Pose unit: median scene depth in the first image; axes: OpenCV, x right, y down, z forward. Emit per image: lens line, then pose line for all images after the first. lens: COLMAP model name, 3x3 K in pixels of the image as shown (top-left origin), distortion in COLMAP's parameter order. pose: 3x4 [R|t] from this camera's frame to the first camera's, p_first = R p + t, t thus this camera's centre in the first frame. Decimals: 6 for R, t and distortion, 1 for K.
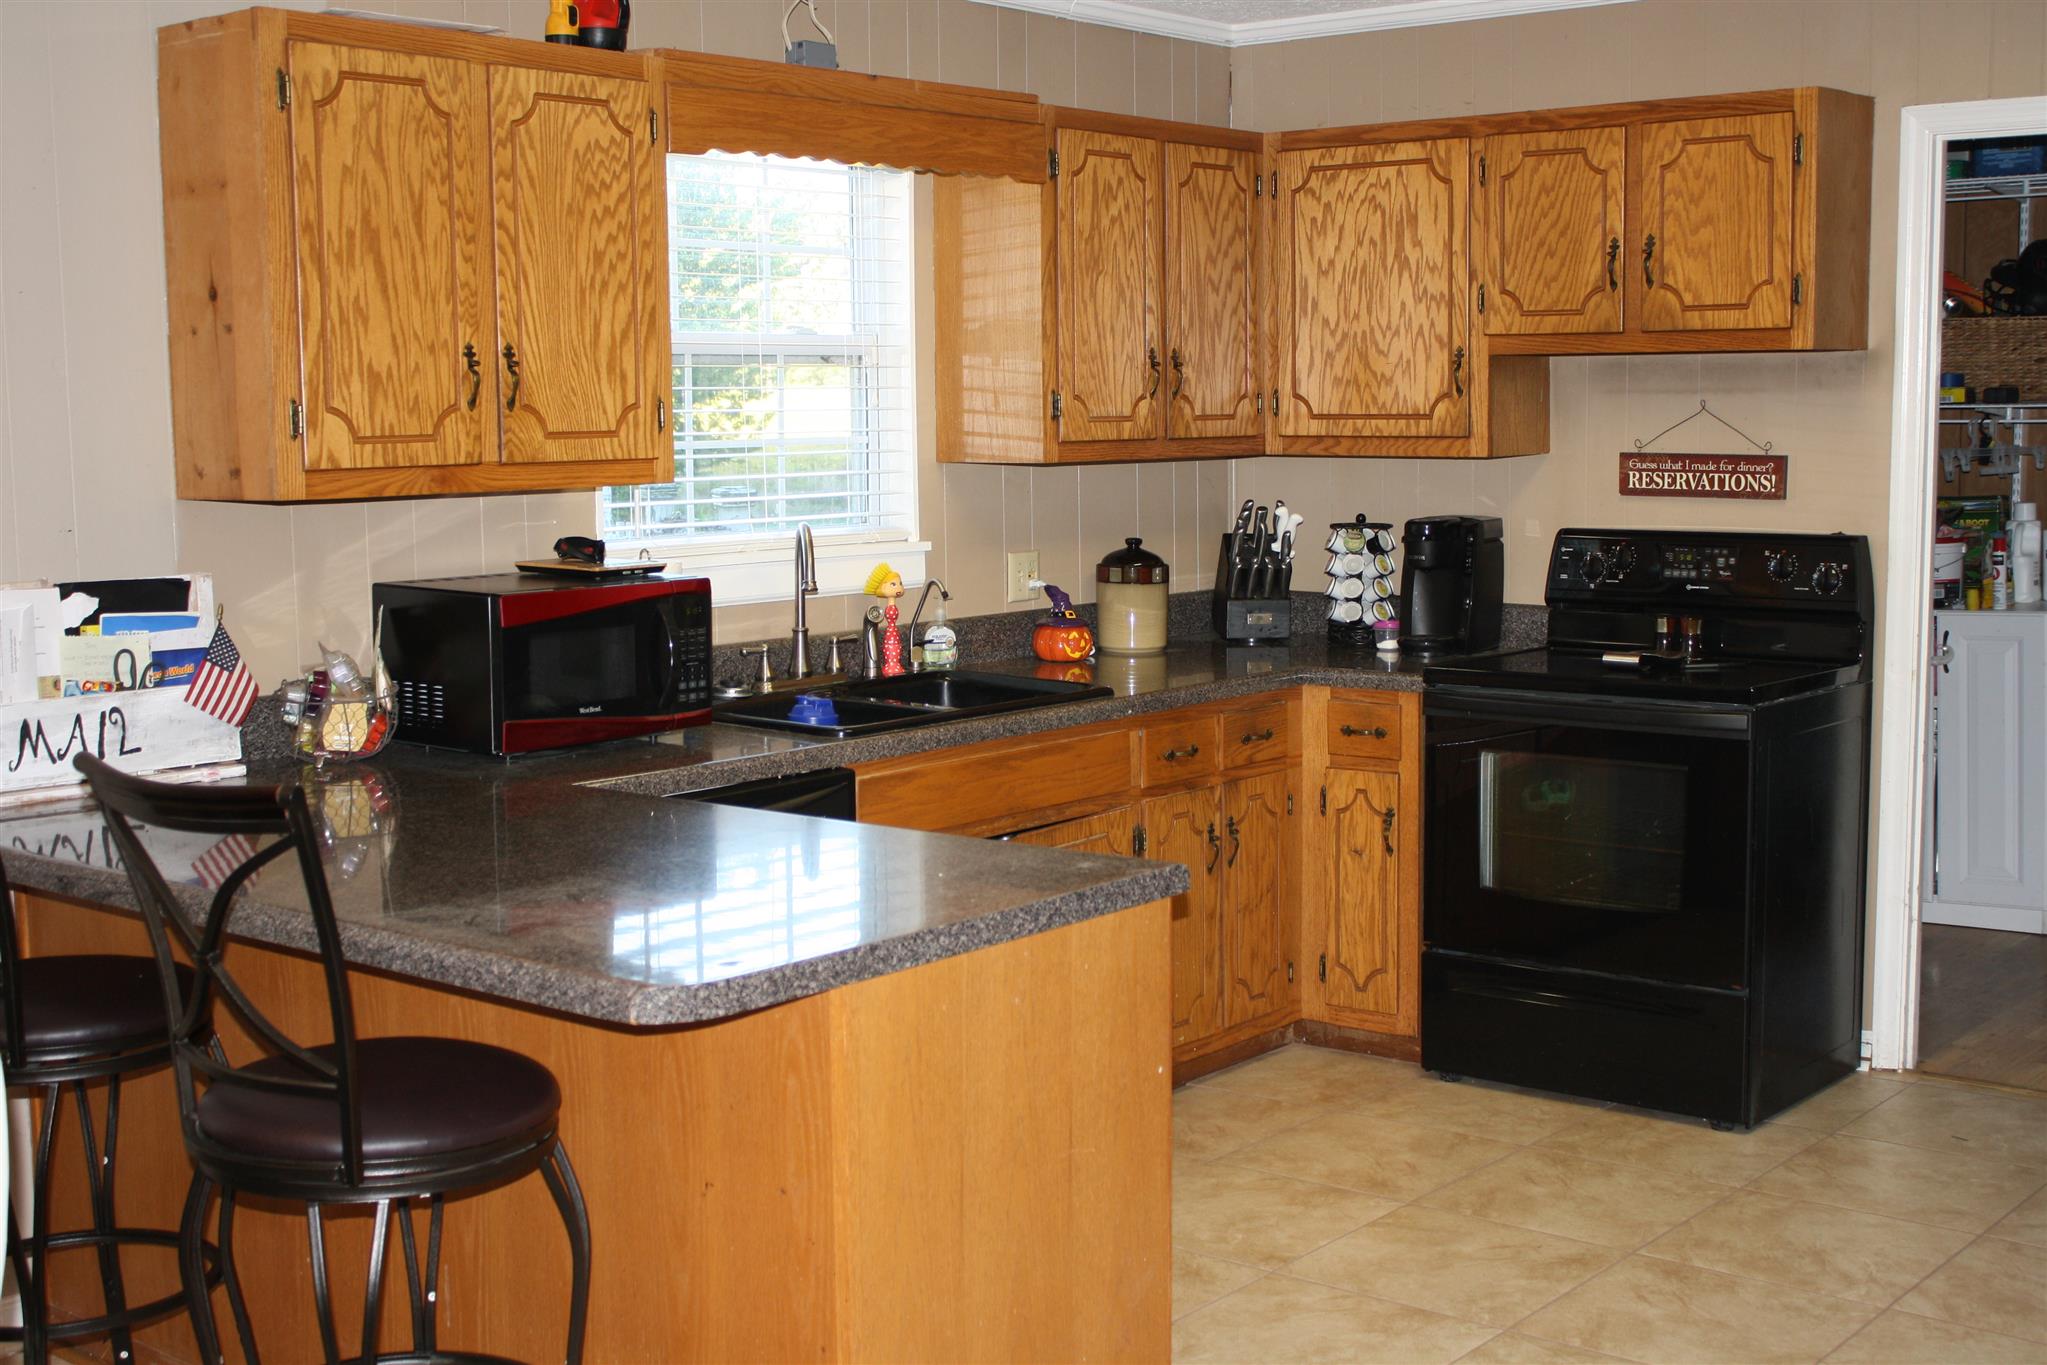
lens RADIAL K [[2481.0, 0, 1023.5], [0, 2481.0, 682.5], [0, 0, 1]] dist [-0.072263, 0.000919]
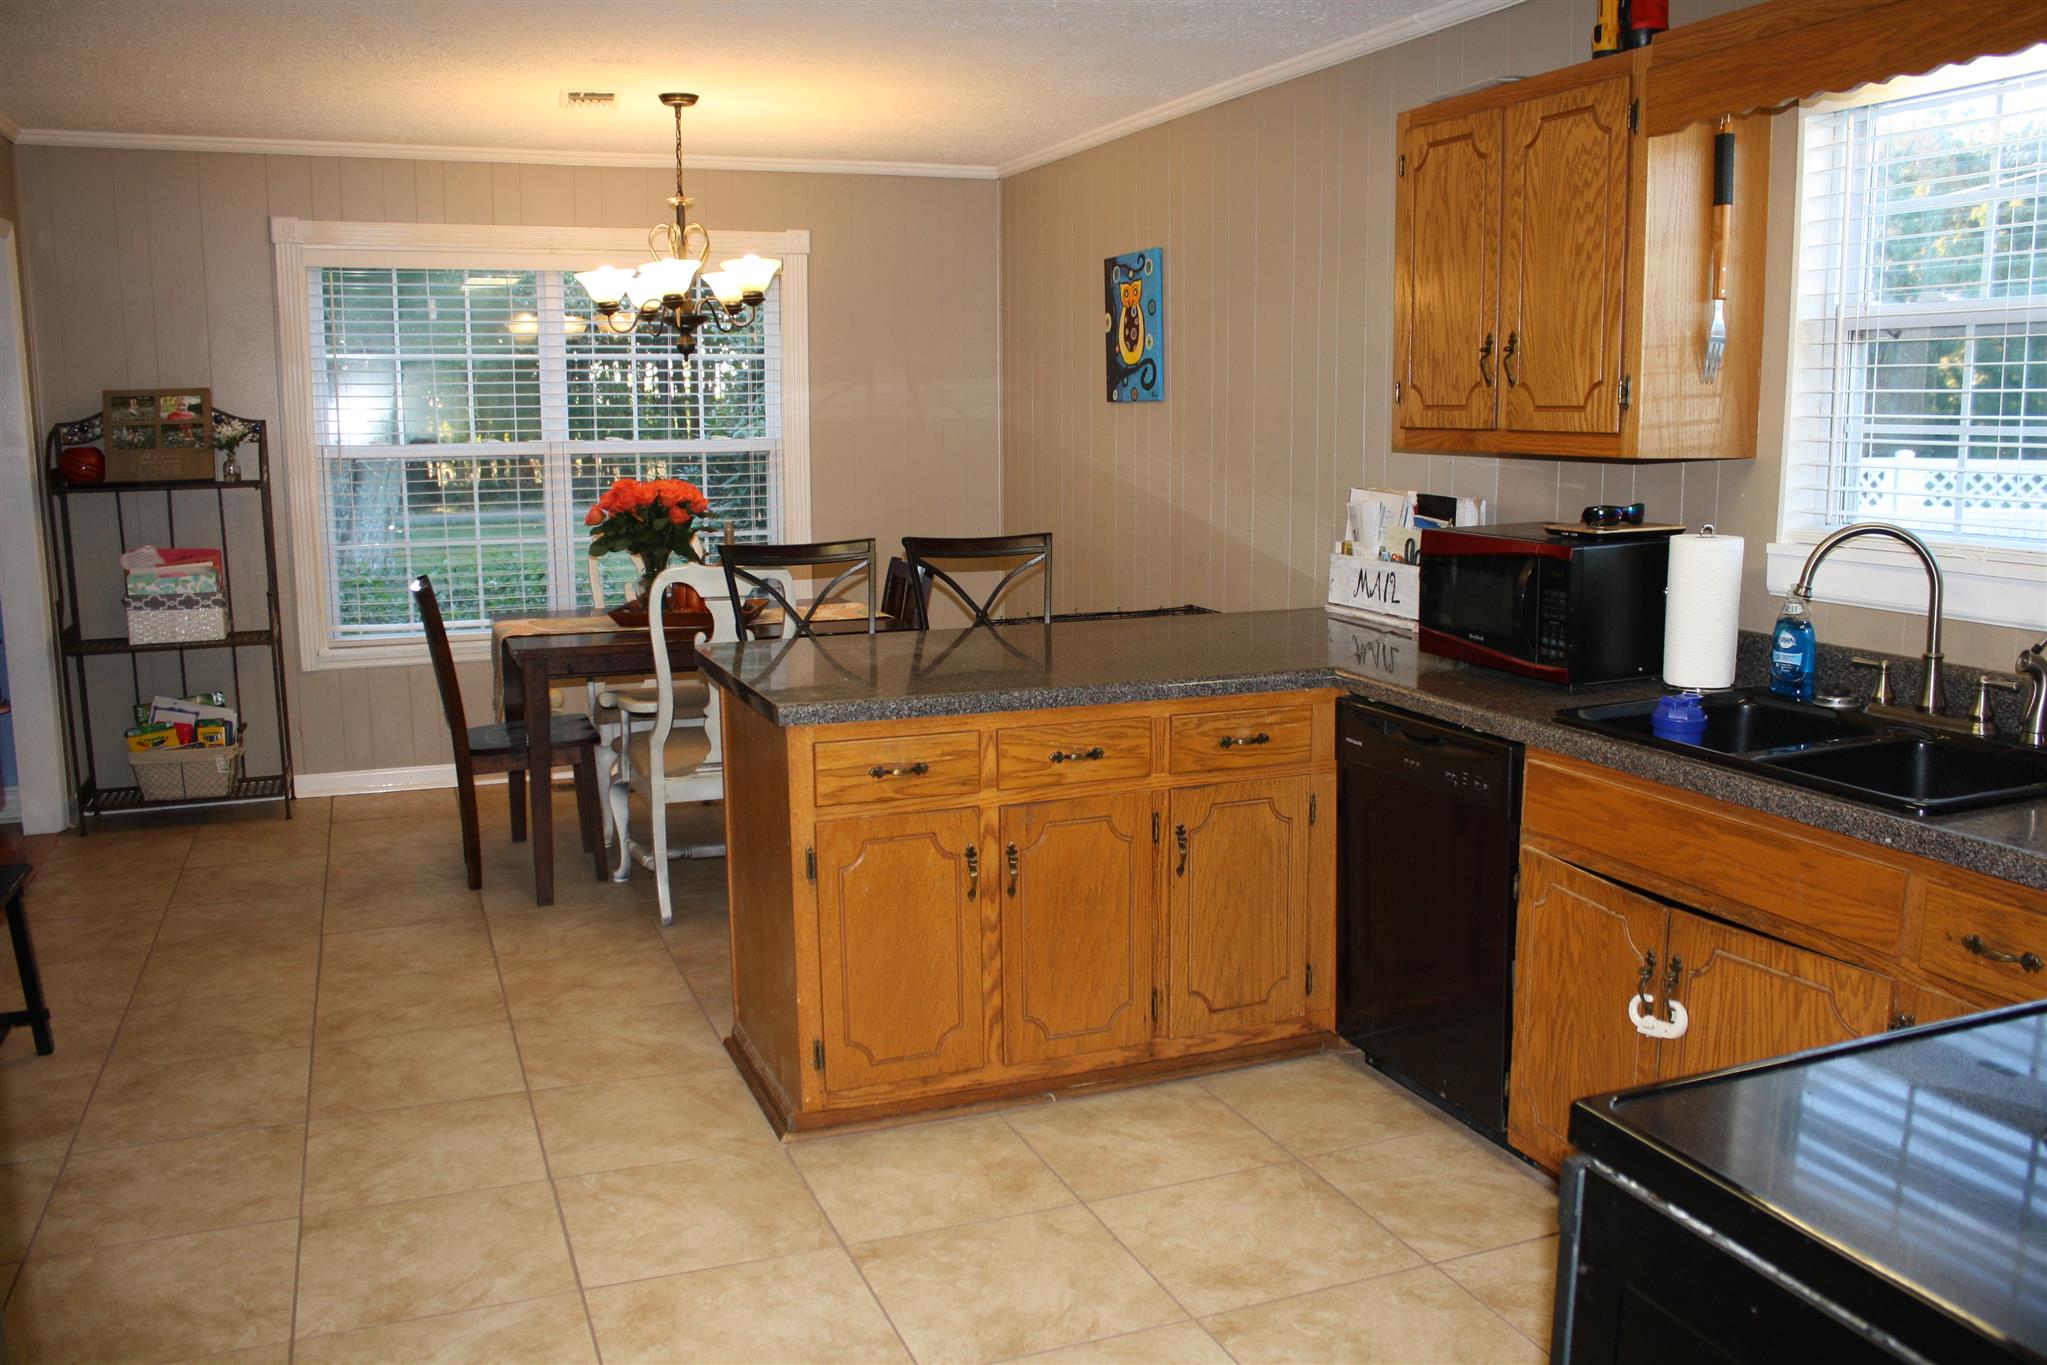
lens RADIAL K [[1700.3, 0, 1023.5], [0, 1700.3, 682.5], [0, 0, 1]] dist [-0.182824, 0.144754]
pose [[-0.486316, 0.153190, -0.860250, 0.624603], [-0.086204, 0.971297, 0.221698, -0.126980], [0.869521, 0.181973, -0.459151, 1.166998]]
